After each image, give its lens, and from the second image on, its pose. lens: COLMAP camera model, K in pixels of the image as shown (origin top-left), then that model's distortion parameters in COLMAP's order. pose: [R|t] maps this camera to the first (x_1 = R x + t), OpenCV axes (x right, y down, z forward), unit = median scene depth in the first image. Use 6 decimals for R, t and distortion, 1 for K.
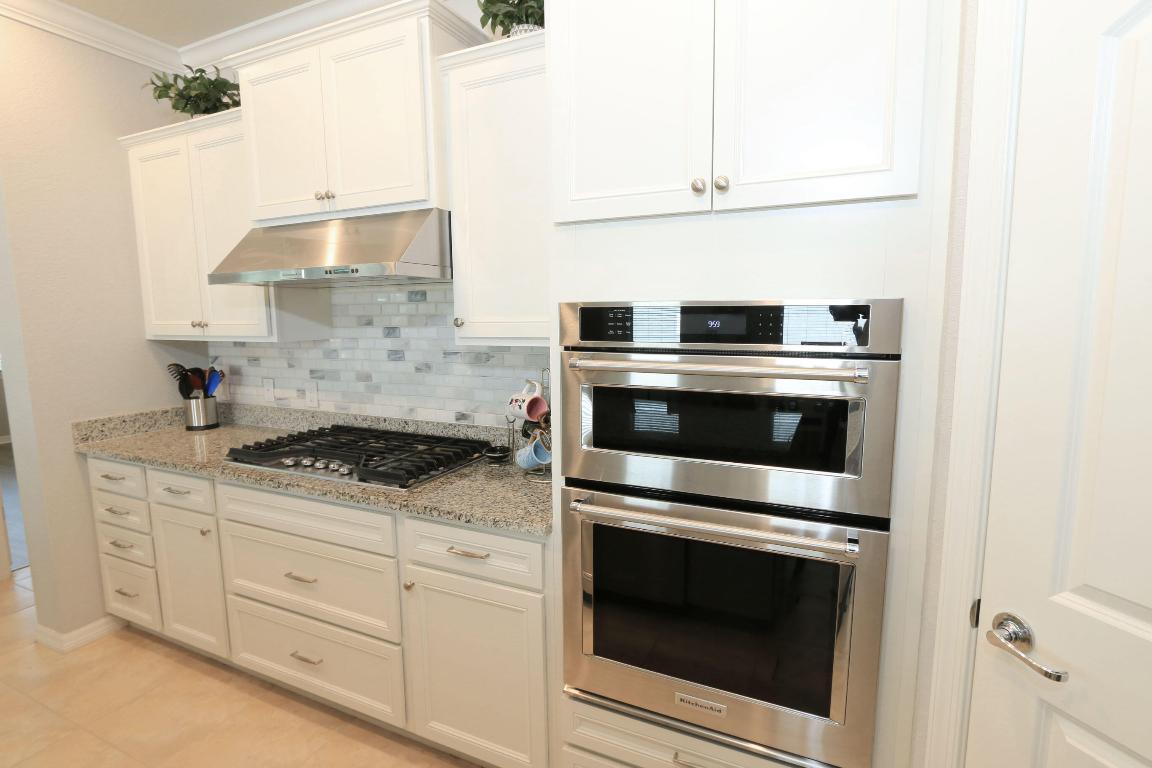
lens RADIAL K [[581.3, 0, 573.5], [0, 581.3, 385.2], [0, 0, 1]] dist [-0.001316, 0.000052]
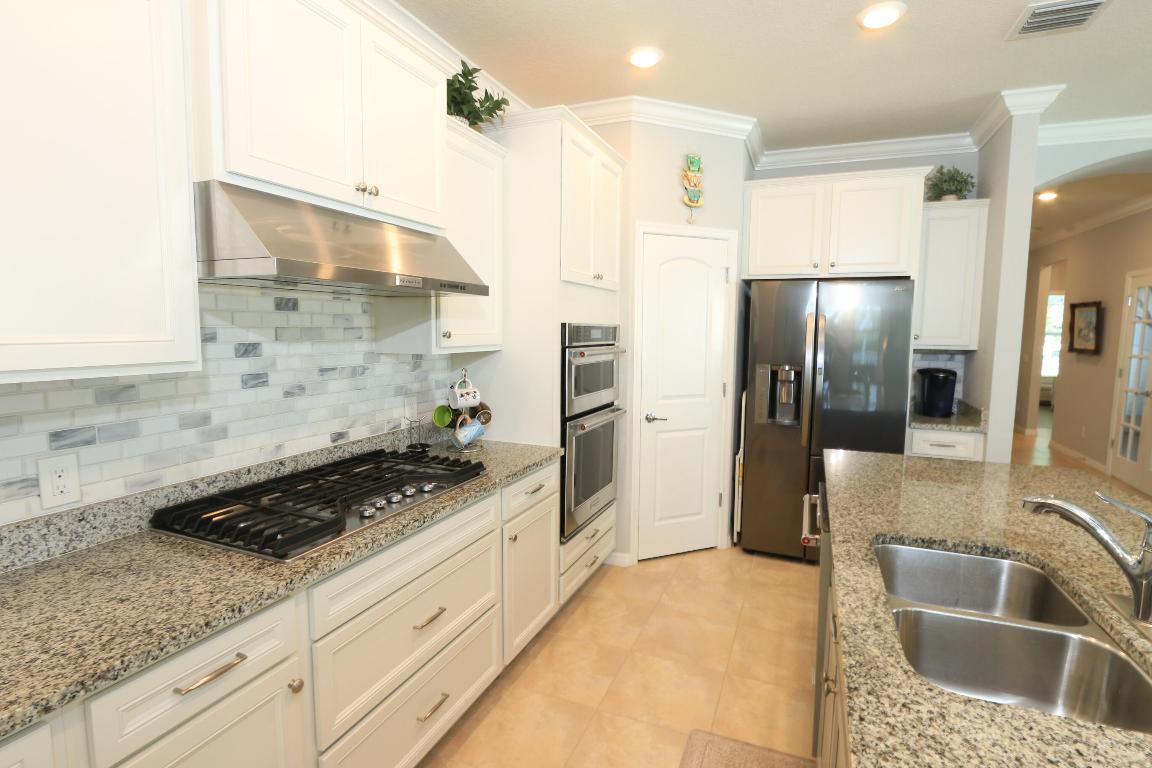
lens RADIAL K [[581.3, 0, 574.1], [0, 581.3, 387.7], [0, 0, 1]] dist [-0.001316, 0.000052]
pose [[-0.059036, -0.092073, 0.994001, -1.104571], [0.123101, 0.987466, 0.098779, -0.067075], [-0.990637, 0.128194, -0.046962, 0.639959]]
